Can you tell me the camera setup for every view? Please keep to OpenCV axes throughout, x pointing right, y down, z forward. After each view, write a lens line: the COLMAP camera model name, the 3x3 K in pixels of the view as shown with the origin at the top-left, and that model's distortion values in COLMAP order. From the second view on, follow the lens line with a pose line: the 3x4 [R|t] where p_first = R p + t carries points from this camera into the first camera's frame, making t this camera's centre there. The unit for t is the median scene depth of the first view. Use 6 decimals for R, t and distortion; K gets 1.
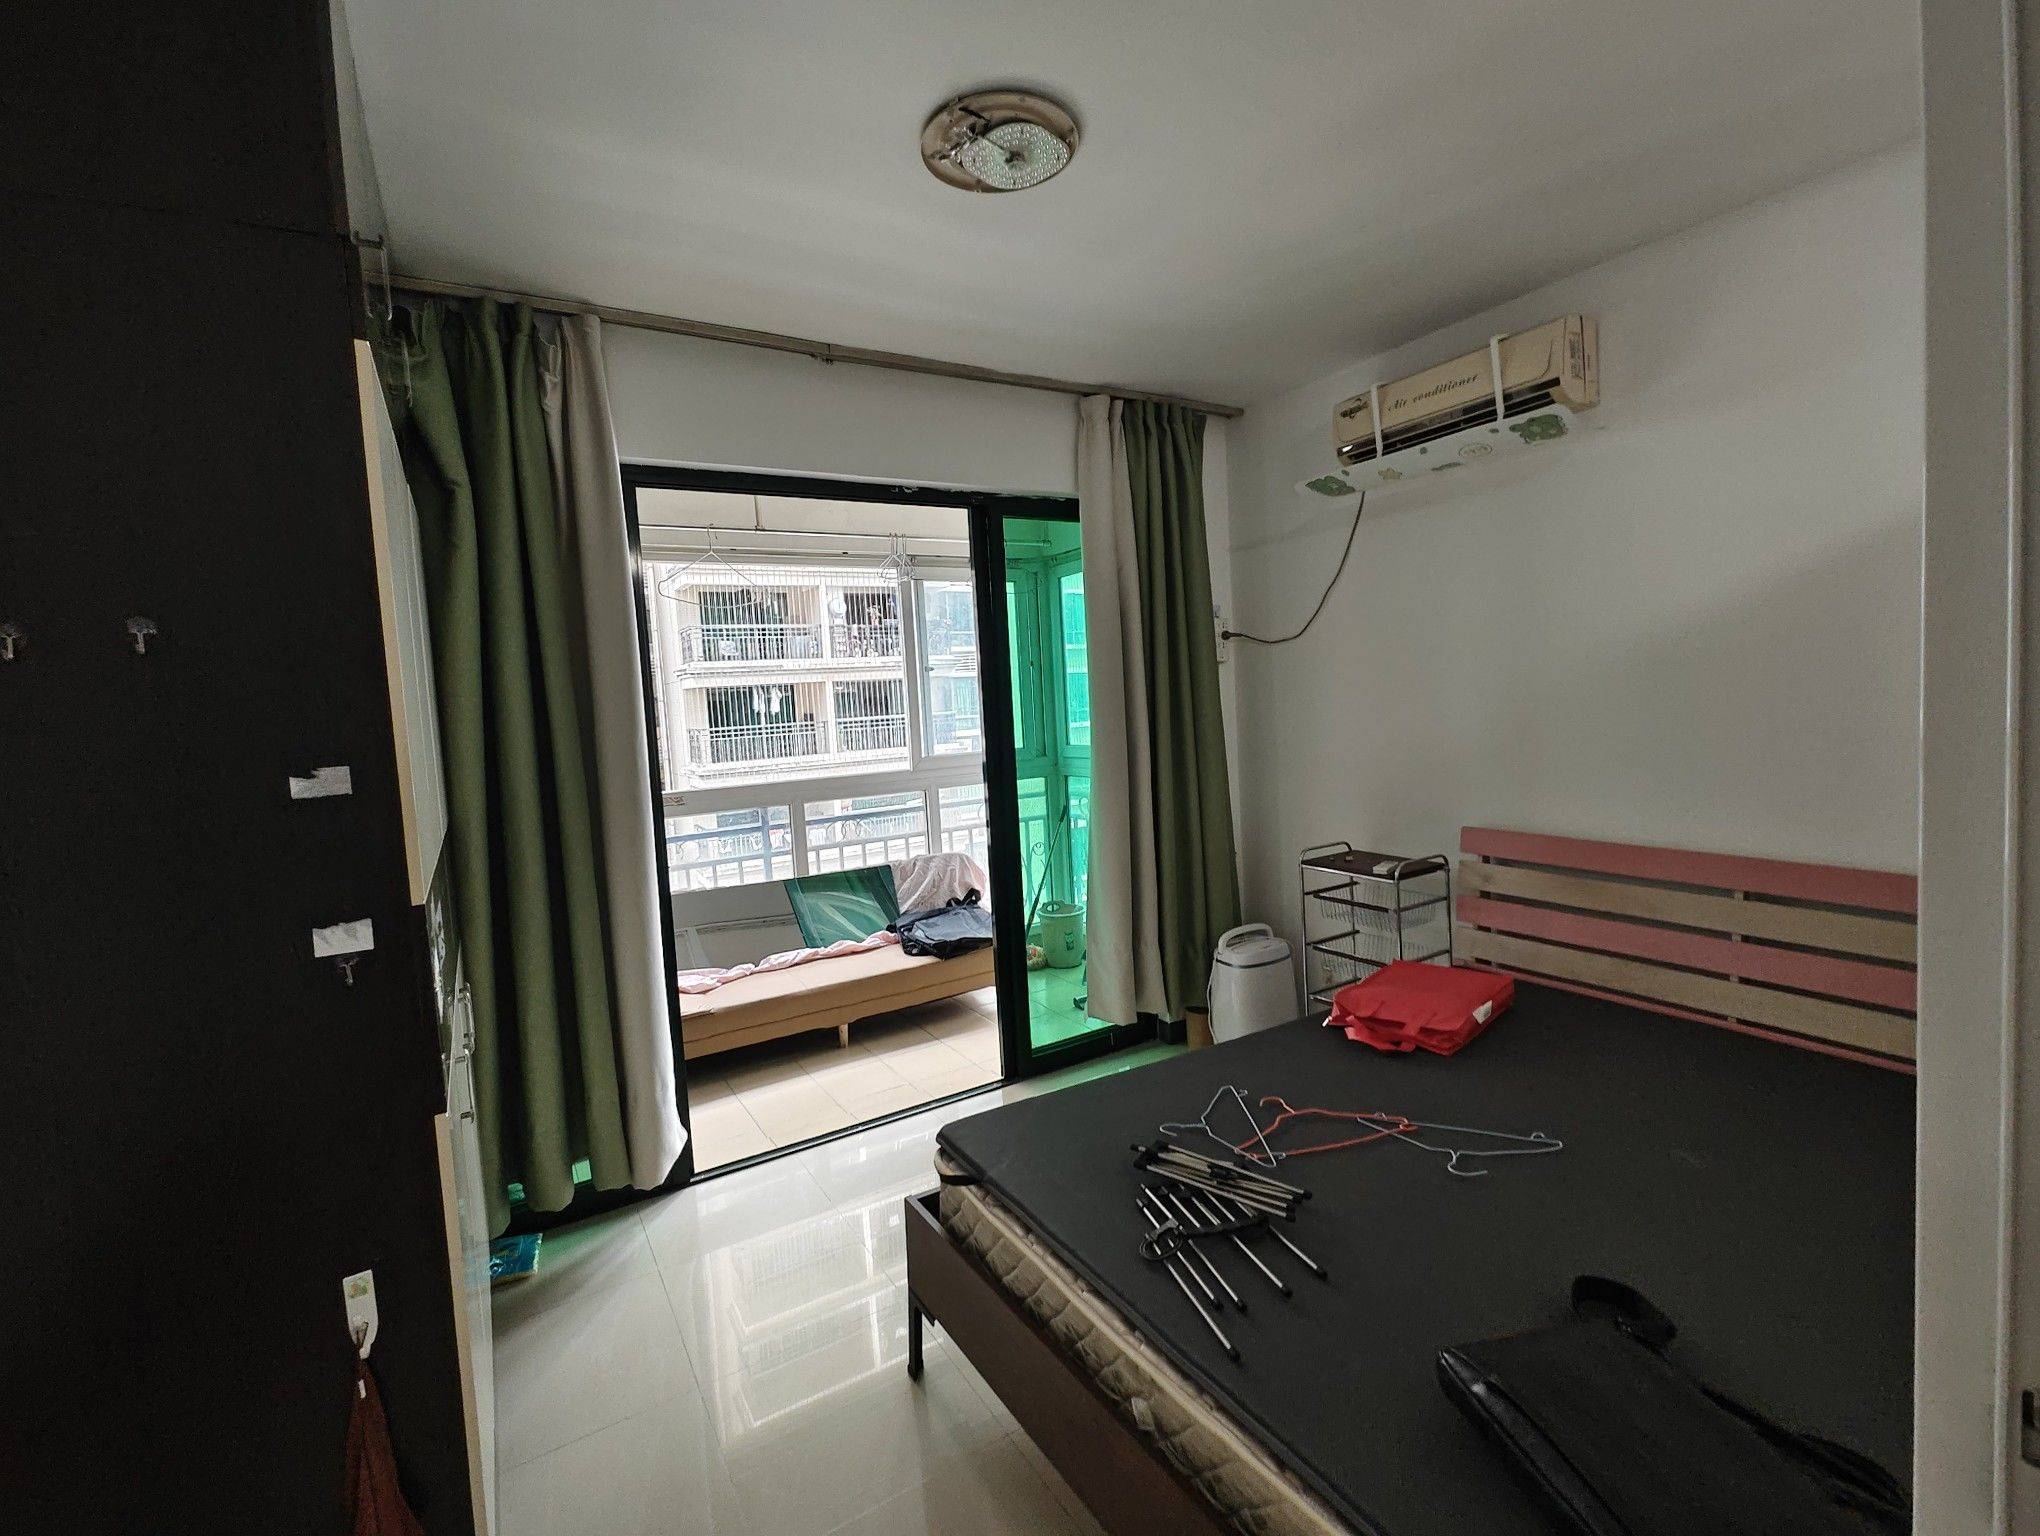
lens RADIAL K [[925.5, 0, 1020.0], [0, 925.5, 768.0], [0, 0, 1]] dist [0.019128, -0.000225]
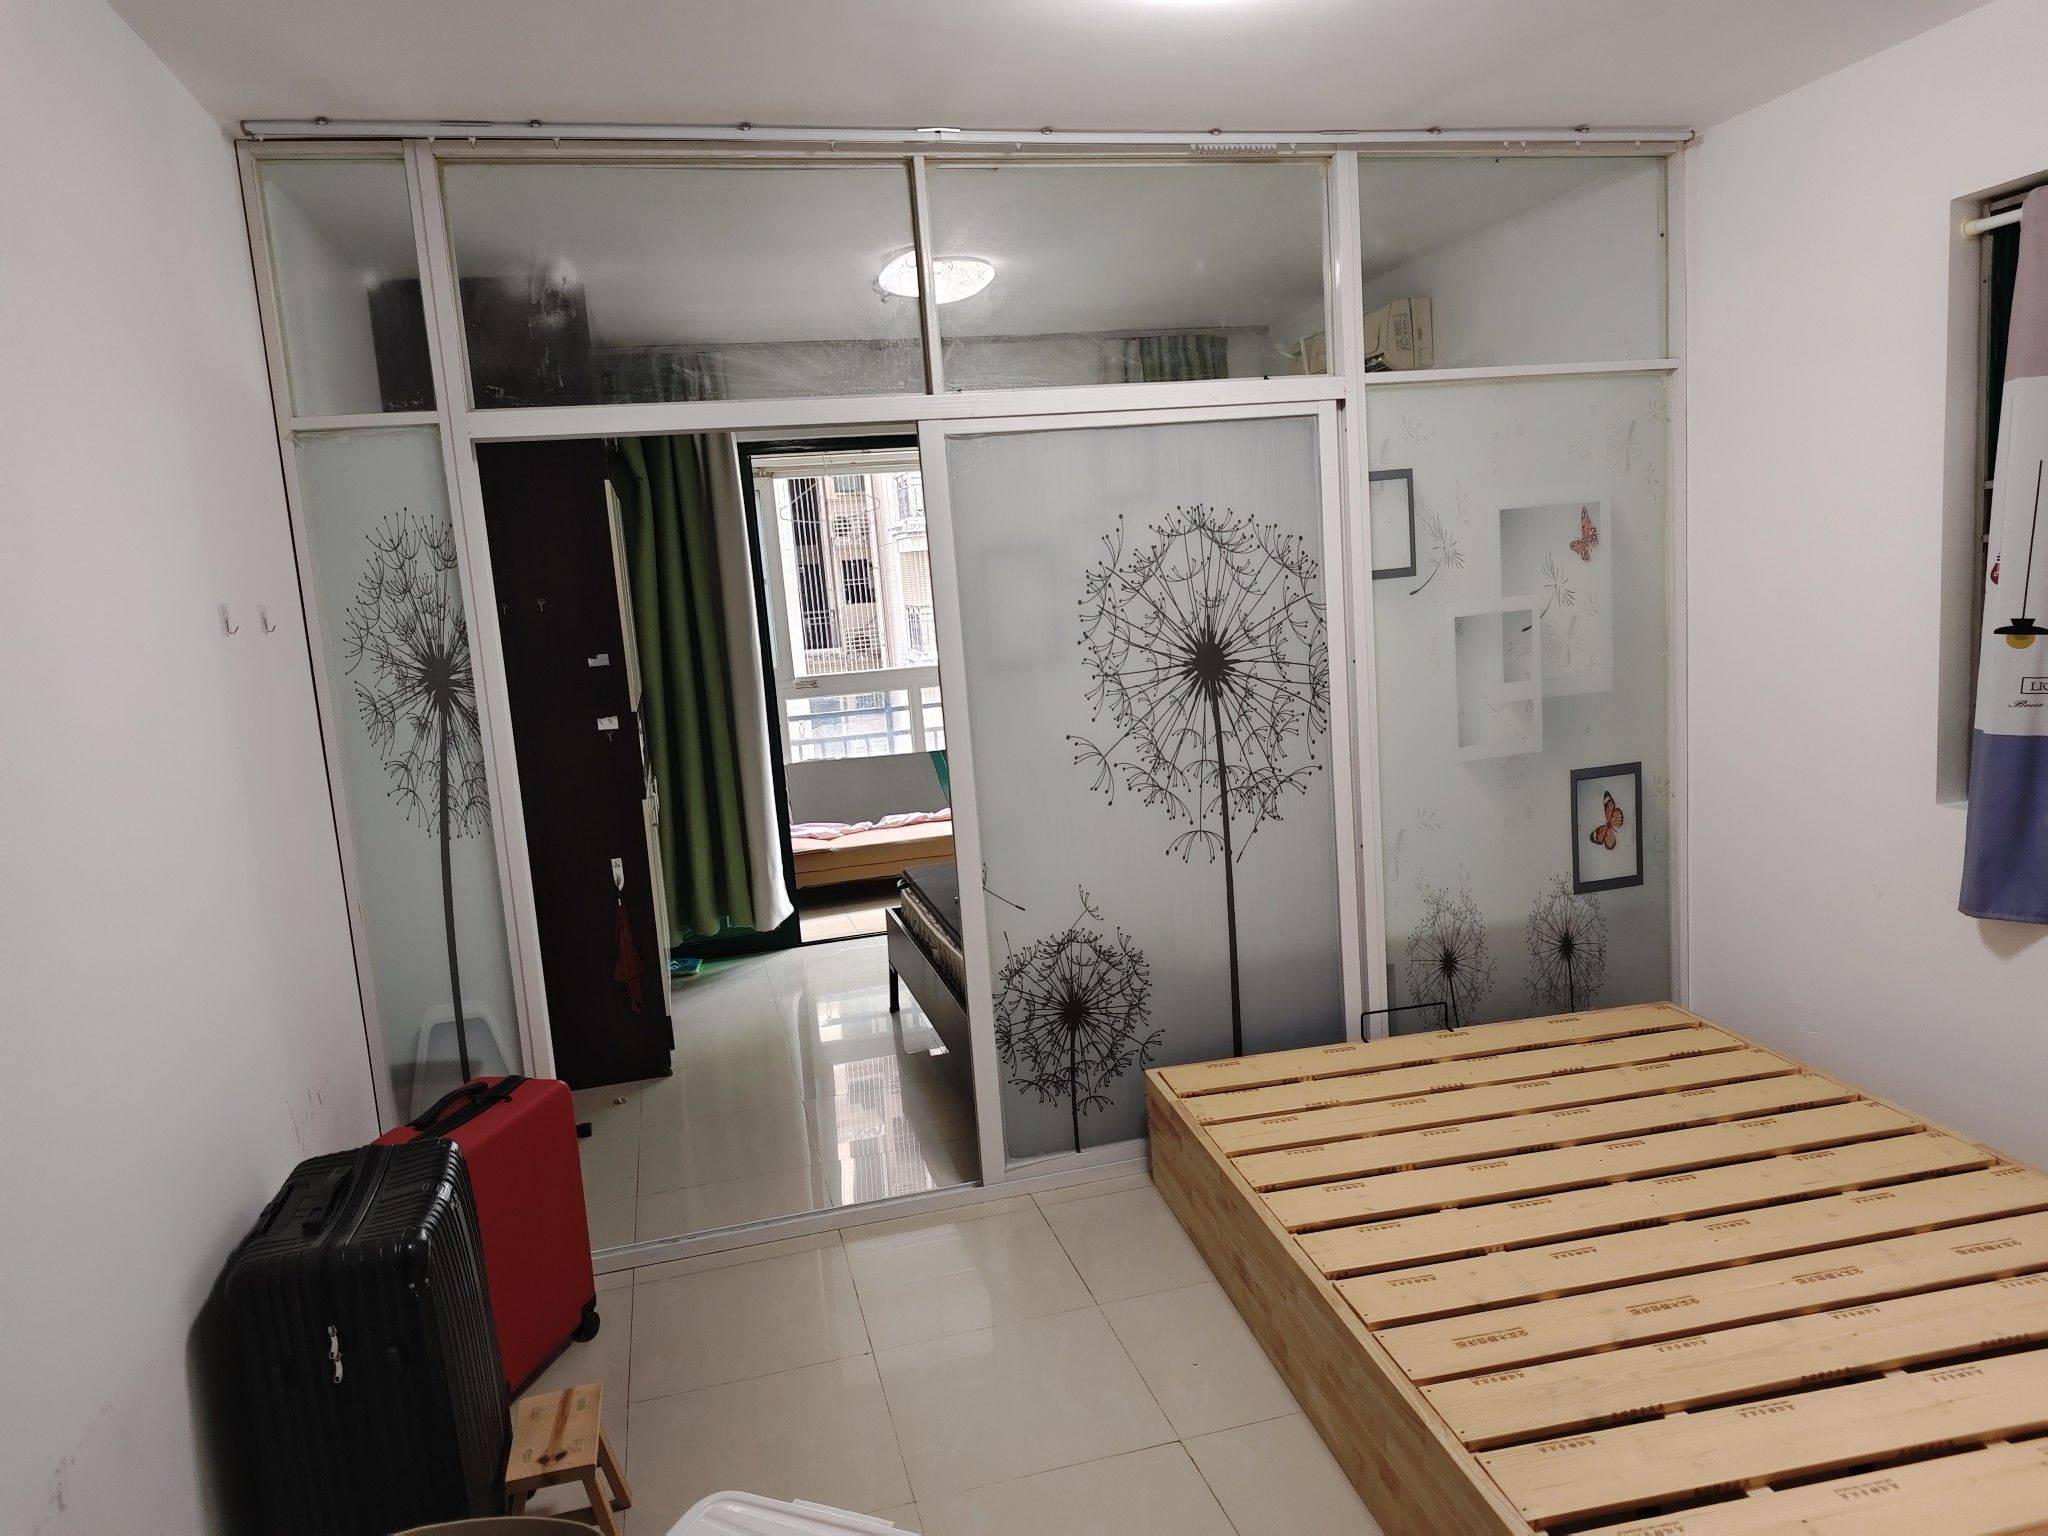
lens RADIAL K [[1498.6, 0, 1021.4], [0, 1498.6, 775.4], [0, 0, 1]] dist [0.231216, 0.000238]
pose [[0.954926, 0.023303, -0.295928, 0.781775], [-0.000006, 0.996915, 0.078483, 0.000826], [0.296845, -0.074944, 0.951980, -1.299581]]
